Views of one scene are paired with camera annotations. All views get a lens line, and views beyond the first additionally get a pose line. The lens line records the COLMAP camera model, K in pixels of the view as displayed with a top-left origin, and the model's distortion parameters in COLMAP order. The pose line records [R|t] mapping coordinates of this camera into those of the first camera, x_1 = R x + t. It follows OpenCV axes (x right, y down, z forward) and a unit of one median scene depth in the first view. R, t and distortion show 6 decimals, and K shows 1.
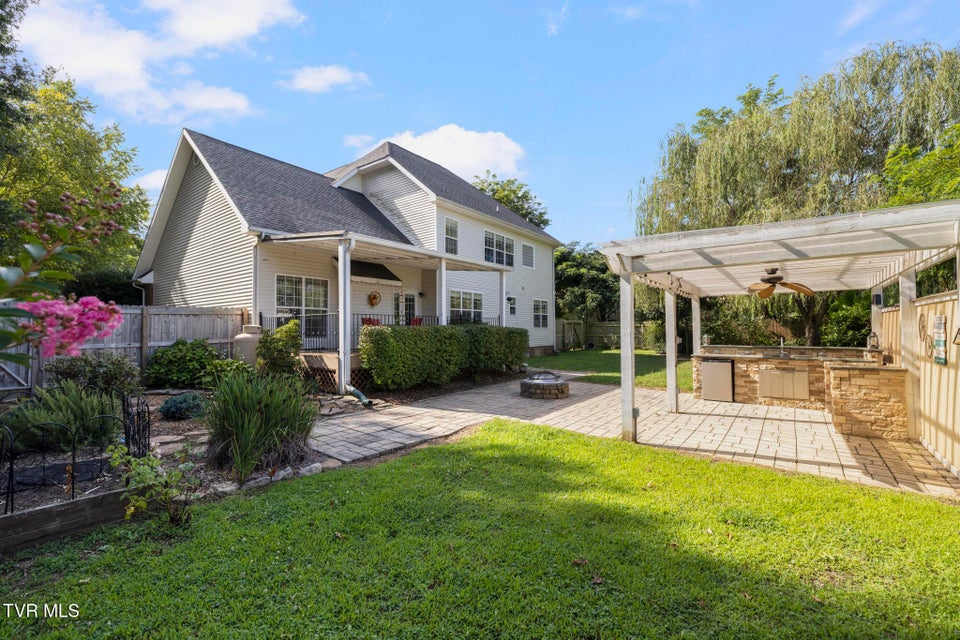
lens RADIAL K [[405.6, 0, 479.2], [0, 405.6, 318.8], [0, 0, 1]] dist [-0.003084, 0.000623]
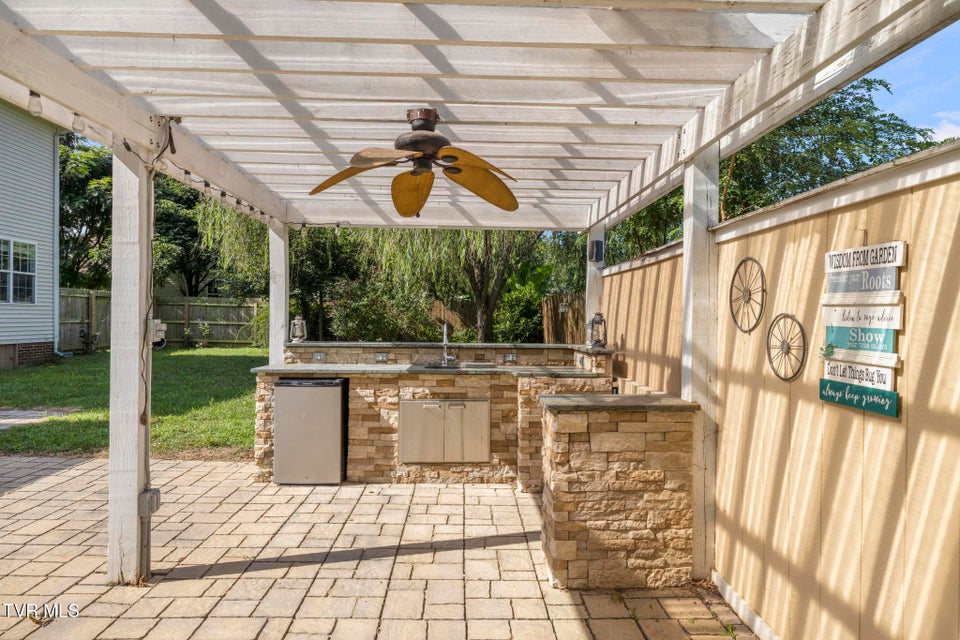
lens RADIAL K [[582.6, 0, 475.8], [0, 582.6, 321.1], [0, 0, 1]] dist [-0.001173, -0.000267]
pose [[0.775317, 0.009188, 0.631505, 0.372889], [-0.031715, 0.999199, 0.024400, 0.026300], [-0.630775, -0.038946, 0.774988, 0.488112]]
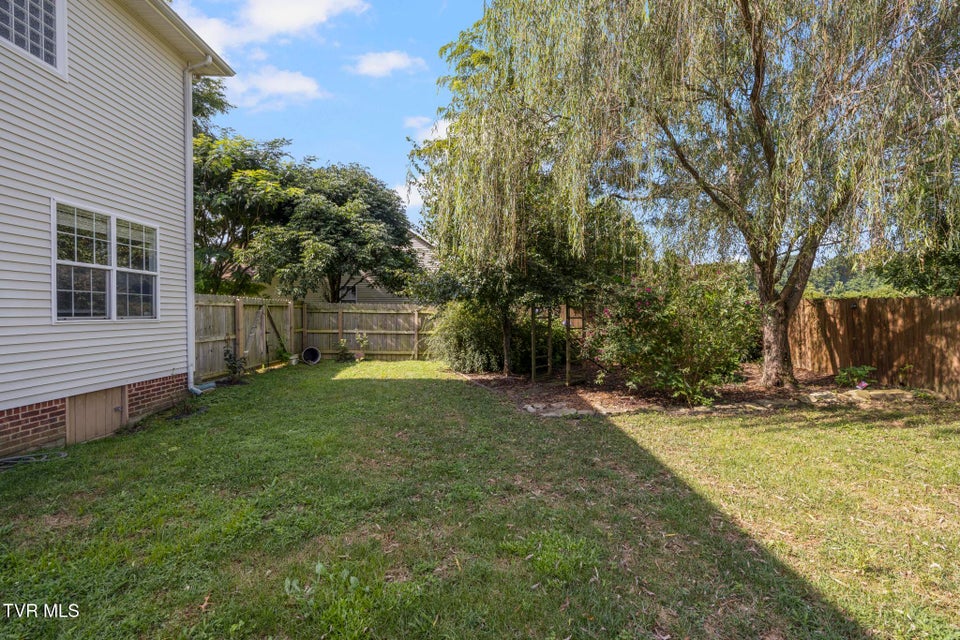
lens RADIAL K [[405.6, 0, 479.5], [0, 405.6, 314.1], [0, 0, 1]] dist [-0.003084, 0.000623]
pose [[0.793898, 0.003809, 0.608039, 0.467239], [-0.022702, 0.999469, 0.023381, 0.016208], [-0.607627, -0.032366, 0.793563, 1.648223]]
